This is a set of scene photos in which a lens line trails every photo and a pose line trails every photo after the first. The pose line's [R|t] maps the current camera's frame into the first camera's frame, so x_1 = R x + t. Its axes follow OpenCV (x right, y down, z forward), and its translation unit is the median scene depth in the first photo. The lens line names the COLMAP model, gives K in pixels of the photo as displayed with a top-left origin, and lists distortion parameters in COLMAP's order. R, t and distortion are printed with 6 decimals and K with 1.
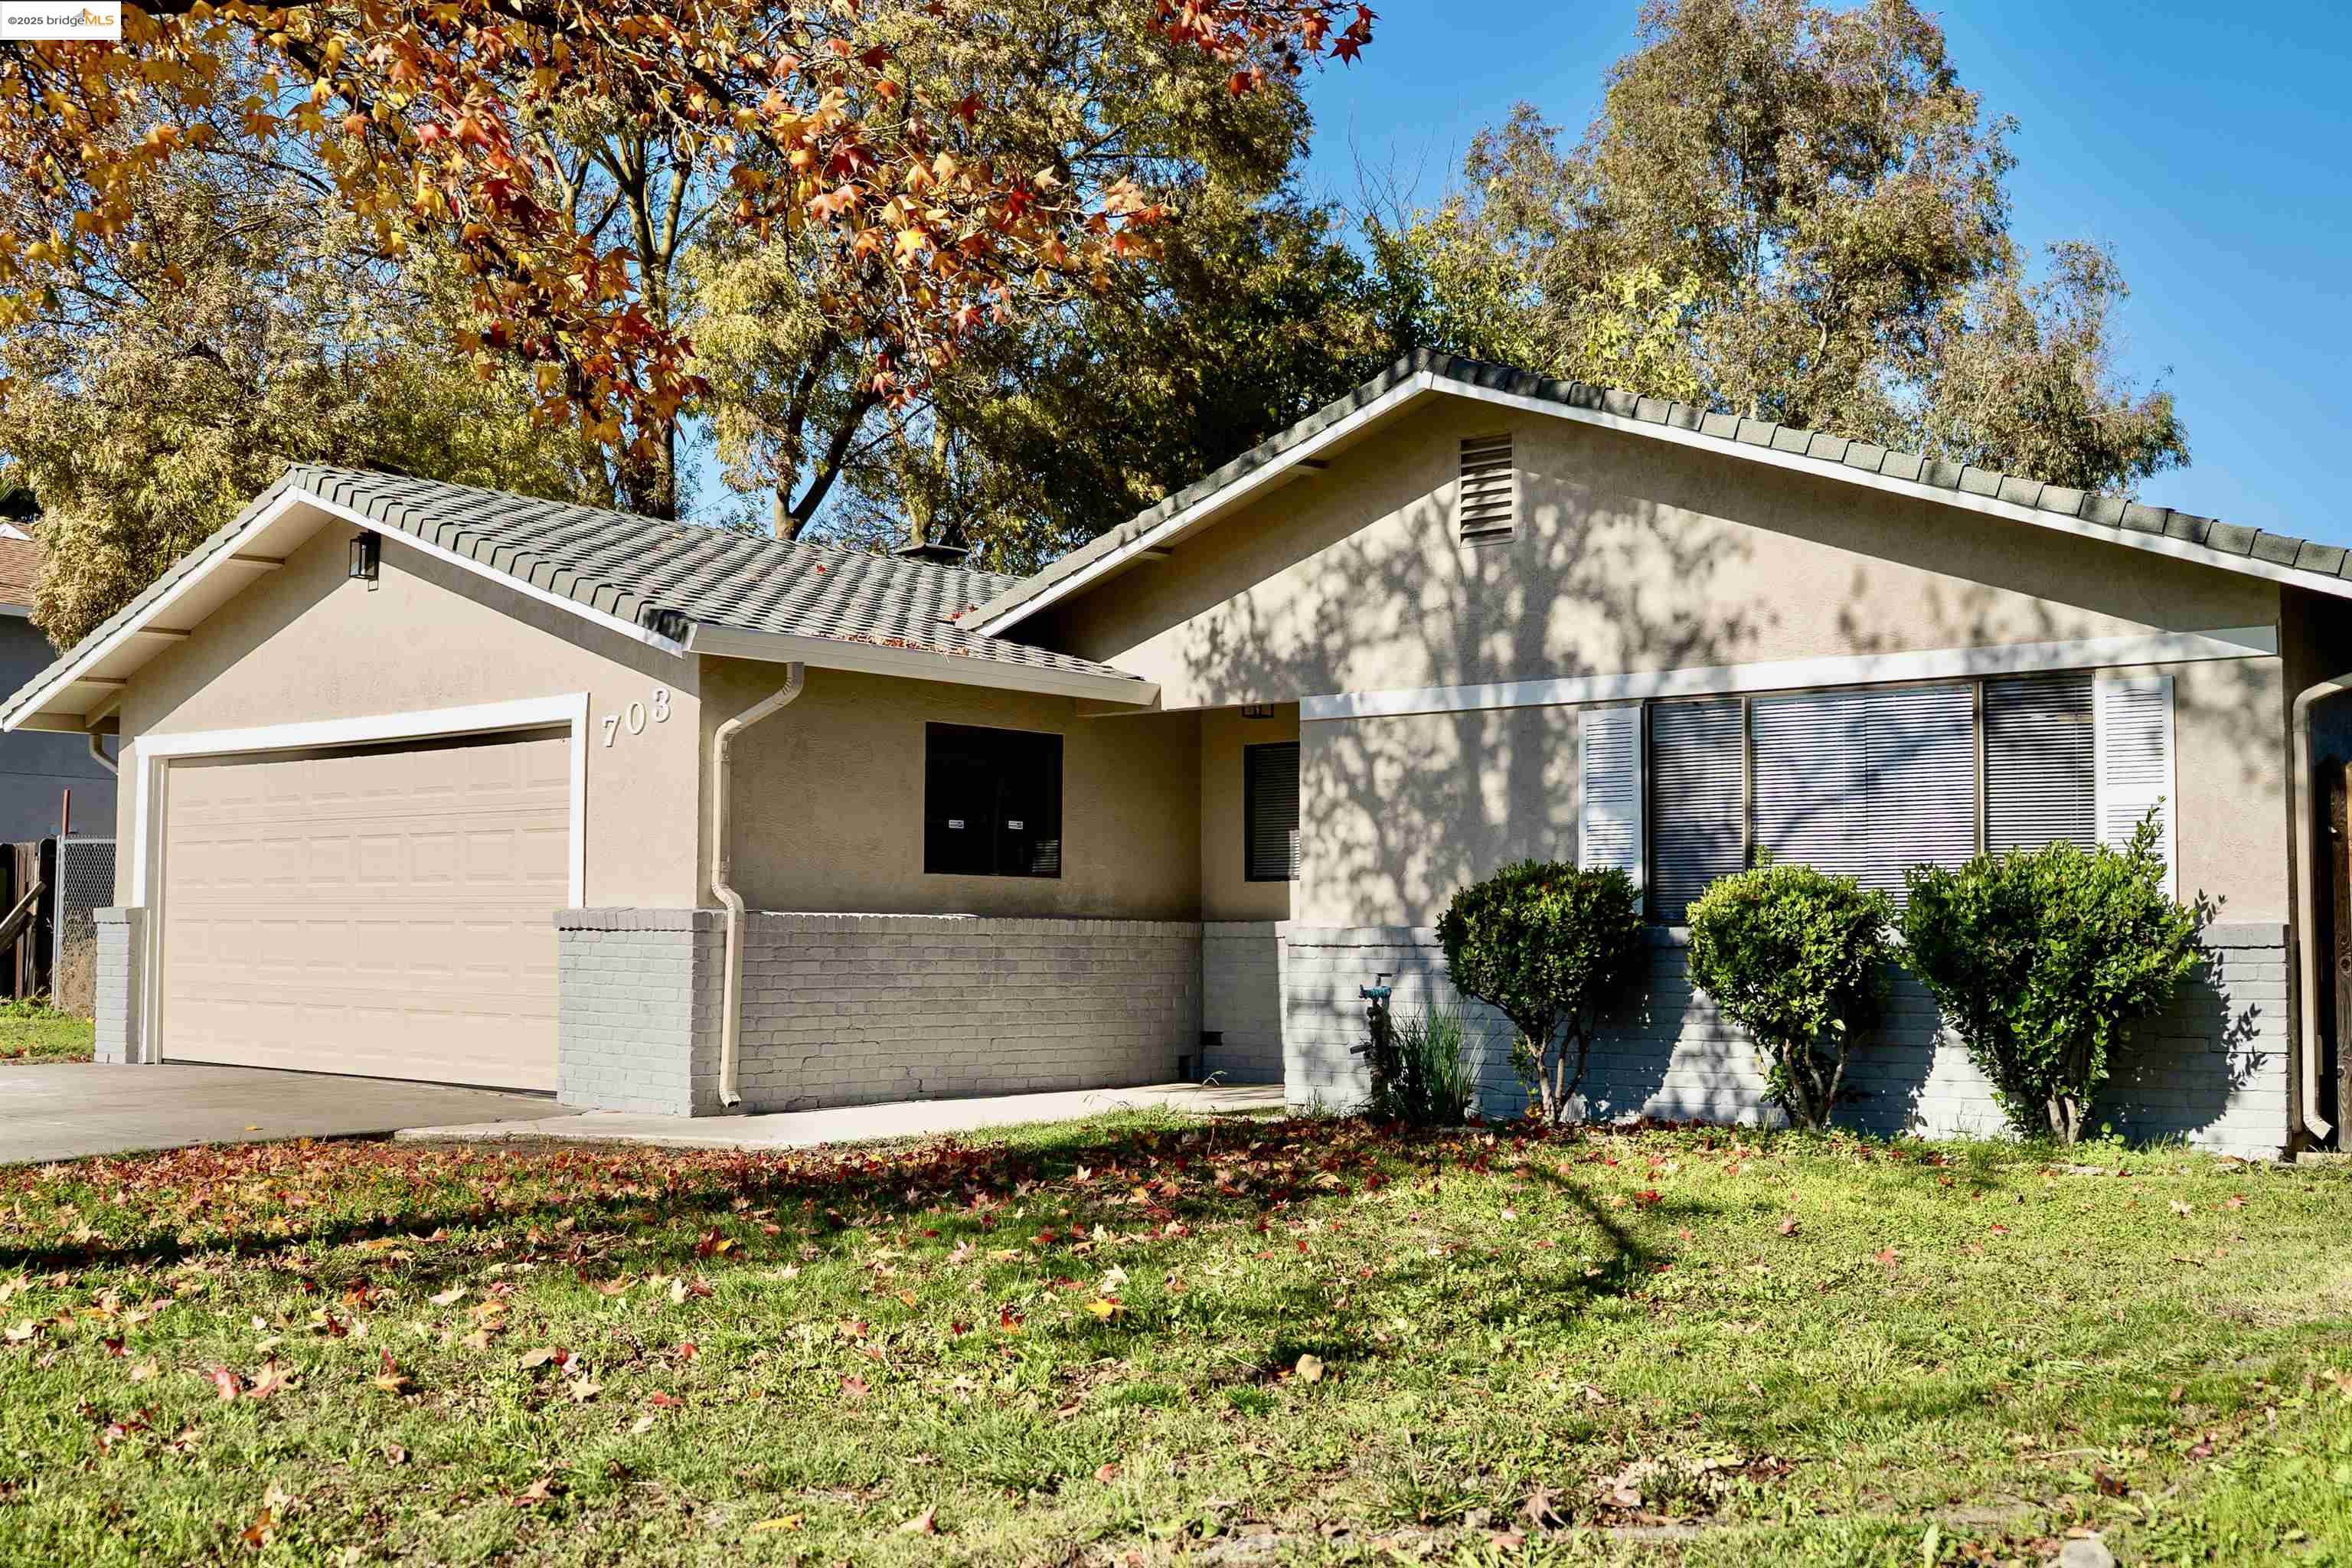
lens RADIAL K [[2456.7, 0, 1176.0], [0, 2456.7, 784.0], [0, 0, 1]] dist [-0.003744, -0.002244]
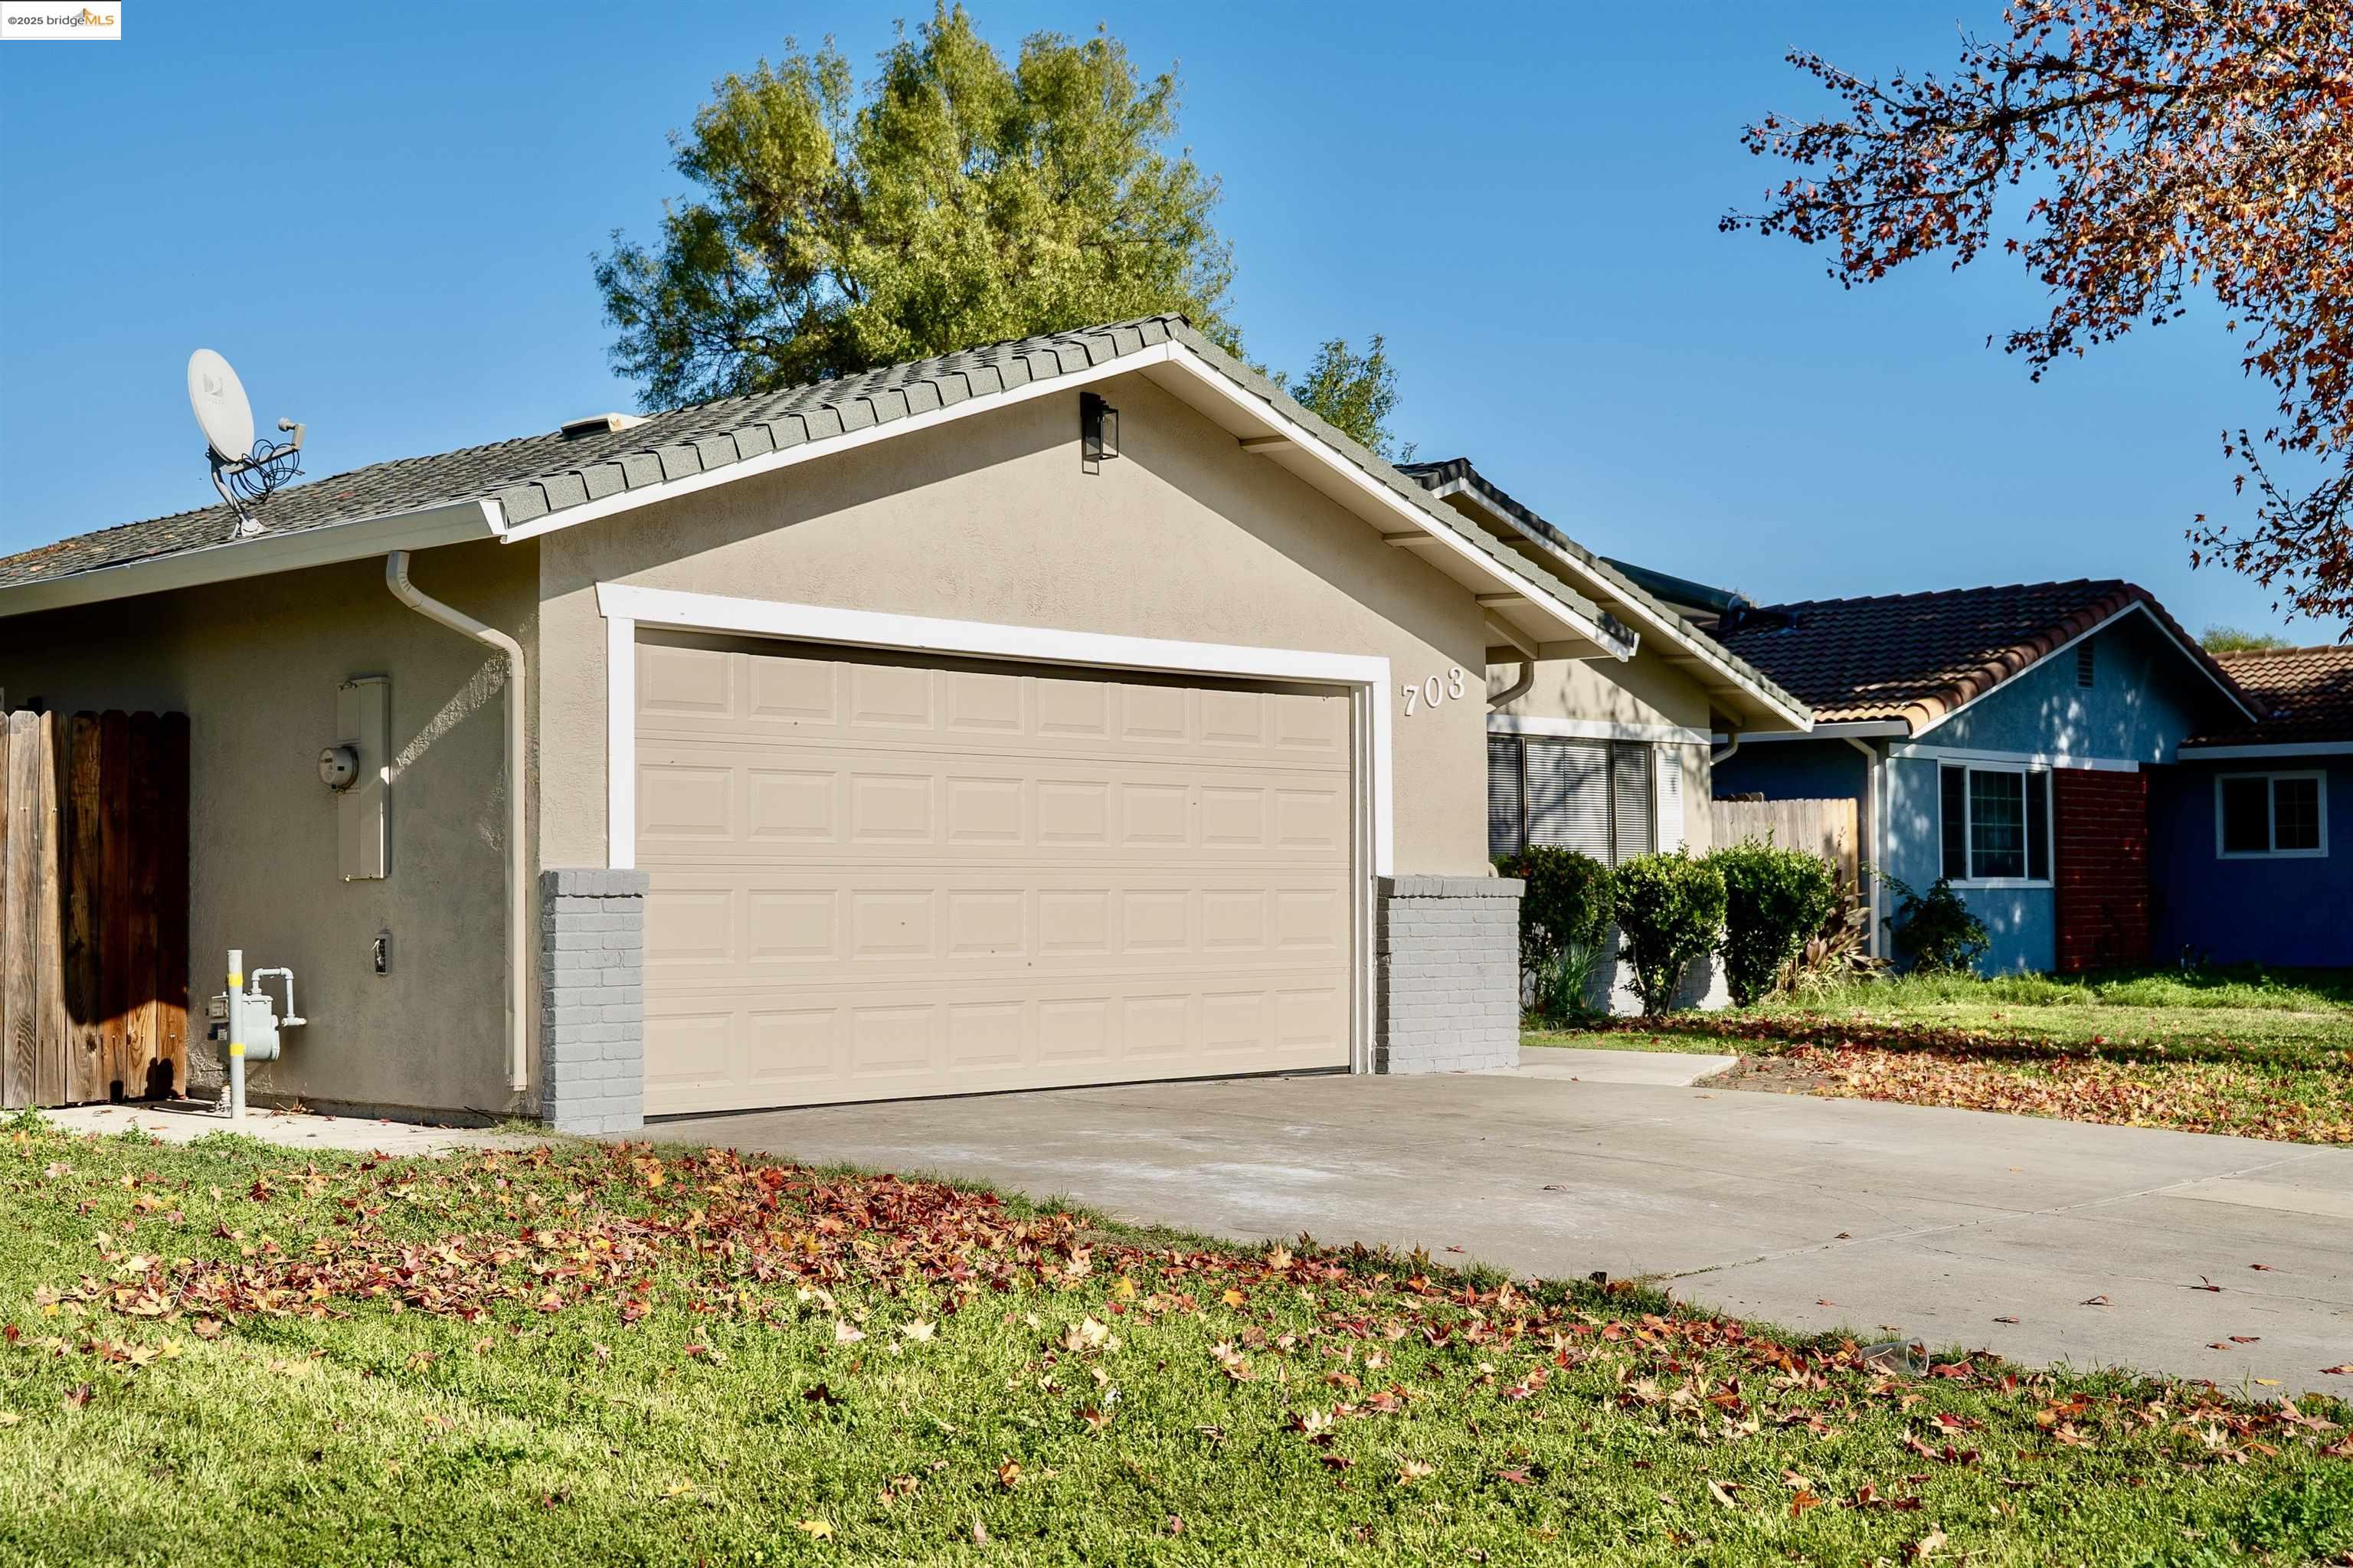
lens RADIAL K [[2875.0, 0, 1176.5], [0, 2875.0, 784.0], [0, 0, 1]] dist [-0.002180, -0.000932]
pose [[0.050028, 0.032689, 0.998213, -1.619103], [-0.056898, 0.997934, -0.029828, 0.060693], [-0.997126, -0.055304, 0.051785, 1.183562]]
